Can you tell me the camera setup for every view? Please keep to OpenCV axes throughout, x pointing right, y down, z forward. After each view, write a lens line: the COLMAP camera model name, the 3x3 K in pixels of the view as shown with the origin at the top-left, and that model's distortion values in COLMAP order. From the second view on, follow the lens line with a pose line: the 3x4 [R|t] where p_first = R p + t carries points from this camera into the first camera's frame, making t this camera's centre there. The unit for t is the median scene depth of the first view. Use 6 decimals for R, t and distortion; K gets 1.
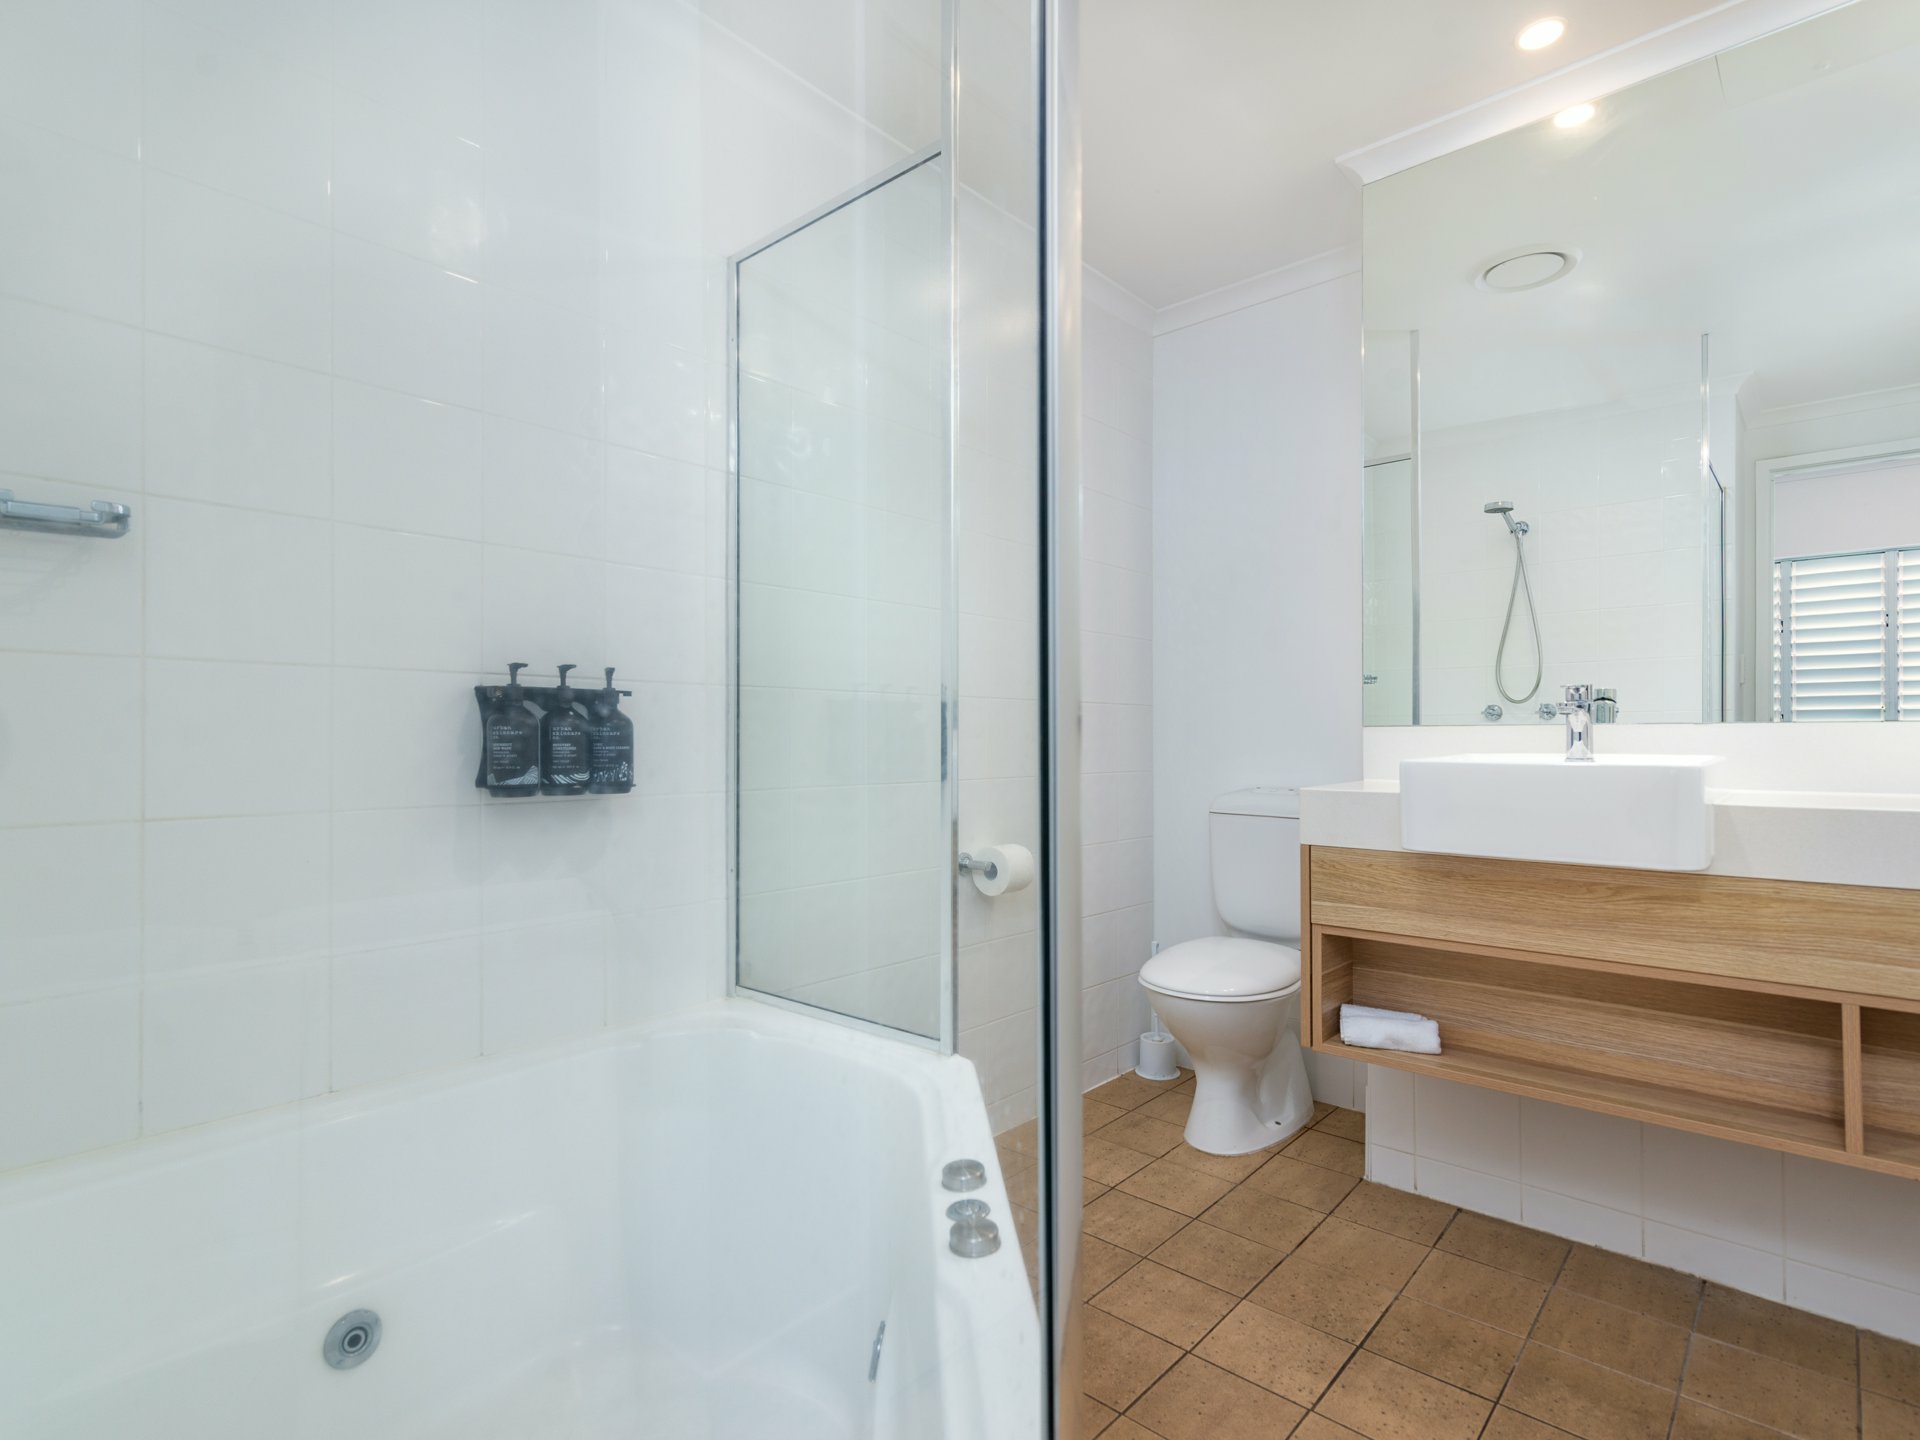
lens RADIAL K [[968.0, 0, 960.7], [0, 968.0, 727.8], [0, 0, 1]] dist [0.024581, -0.004324]
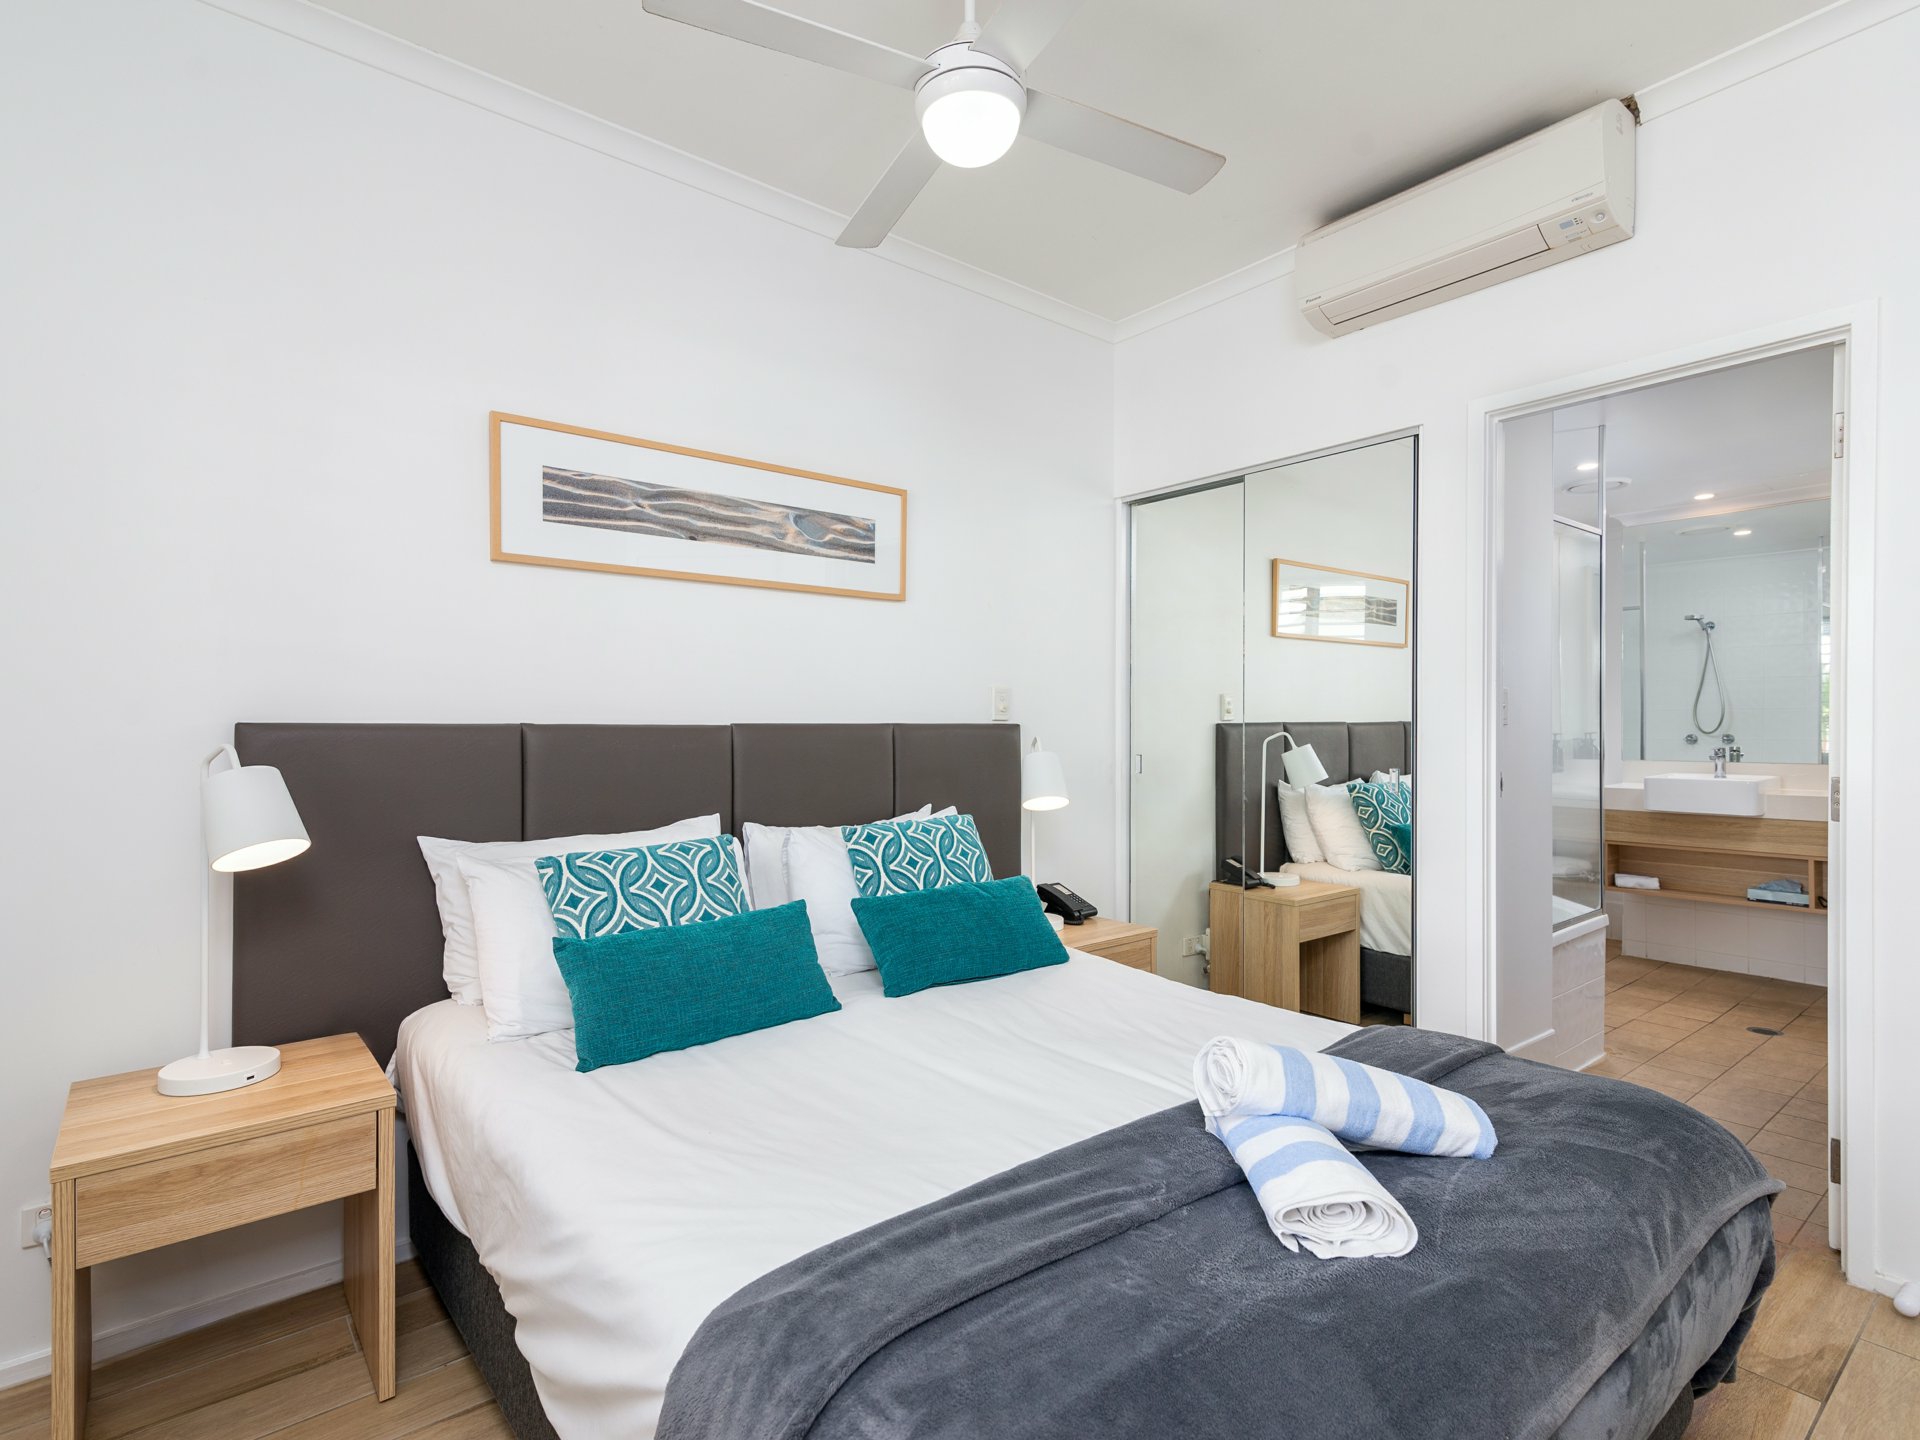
lens RADIAL K [[968.0, 0, 951.3], [0, 968.0, 720.3], [0, 0, 1]] dist [0.024581, -0.004324]
pose [[0.987602, -0.000114, -0.156977, -0.427459], [0.001328, 0.999970, 0.007632, -0.061727], [0.156971, -0.007746, 0.987573, -0.830016]]
